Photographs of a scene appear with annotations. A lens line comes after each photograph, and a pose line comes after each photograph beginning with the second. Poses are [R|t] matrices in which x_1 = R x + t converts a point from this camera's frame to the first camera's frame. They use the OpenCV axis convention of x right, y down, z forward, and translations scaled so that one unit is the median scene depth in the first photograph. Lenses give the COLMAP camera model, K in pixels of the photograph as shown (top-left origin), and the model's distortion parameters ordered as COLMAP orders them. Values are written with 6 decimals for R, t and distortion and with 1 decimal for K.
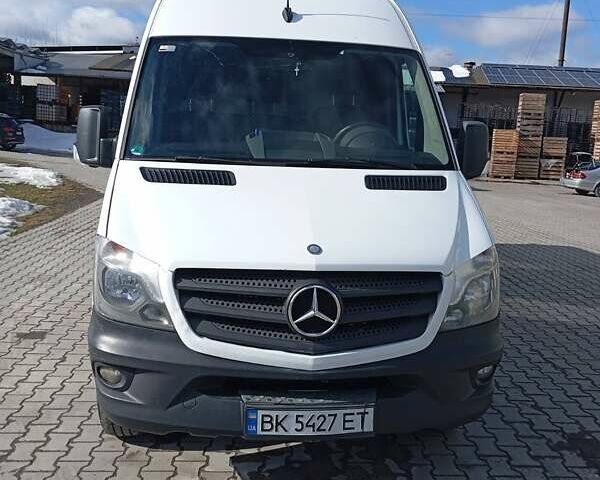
lens RADIAL K [[646.9, 0, 300.0], [0, 646.9, 240.0], [0, 0, 1]] dist [0.127411, -0.246146]
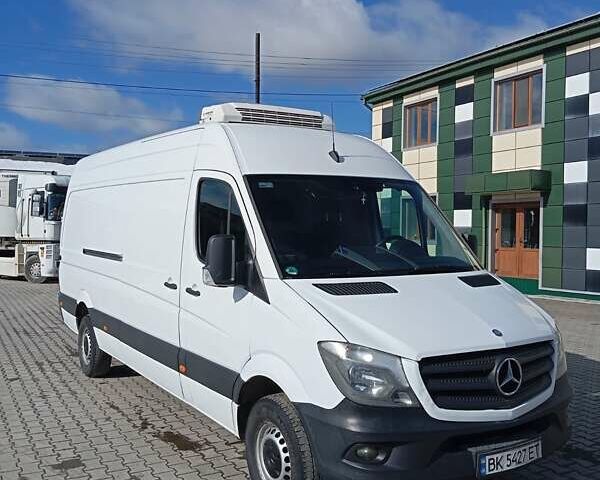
lens RADIAL K [[646.9, 0, 300.0], [0, 646.9, 240.0], [0, 0, 1]] dist [0.127411, -0.246146]
pose [[0.897515, -0.048975, 0.438257, -0.979353], [0.108255, 0.987873, -0.111303, -0.073446], [-0.427491, 0.147340, 0.891932, -0.123333]]
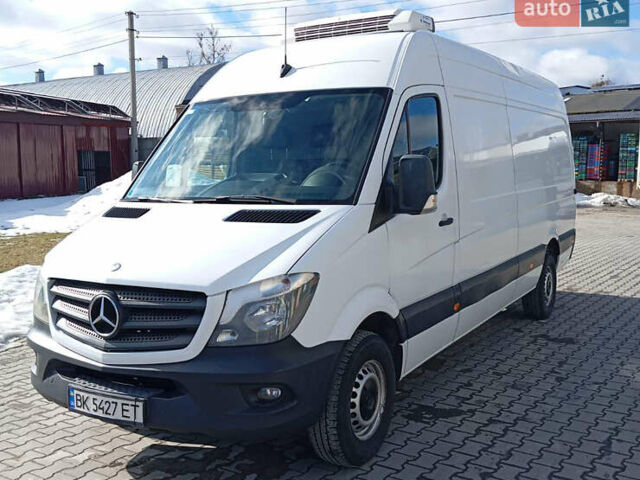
lens RADIAL K [[693.8, 0, 320.0], [0, 693.8, 240.0], [0, 0, 1]] dist [0.052241, -0.009129]
pose [[0.796569, 0.009984, -0.604465, 1.144019], [-0.057188, 0.996624, -0.058901, 0.019023], [0.601837, 0.081487, 0.794451, 0.164208]]
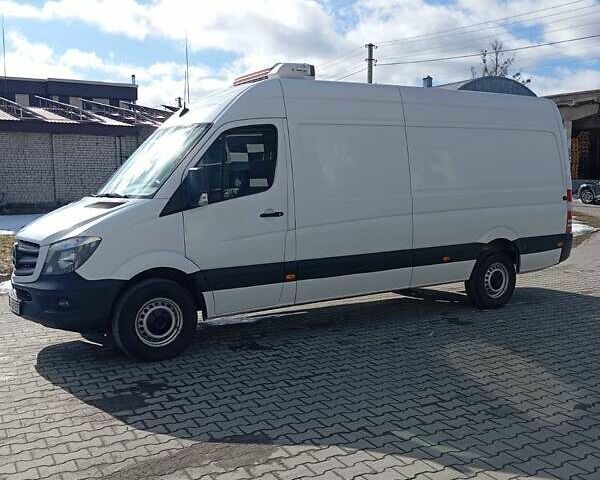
lens RADIAL K [[646.9, 0, 300.0], [0, 646.9, 240.0], [0, 0, 1]] dist [0.127411, -0.246146]
pose [[0.434138, 0.034712, -0.900177, 2.513763], [-0.124972, 0.991916, -0.022021, -0.021528], [0.892136, 0.122057, 0.434966, 0.866261]]
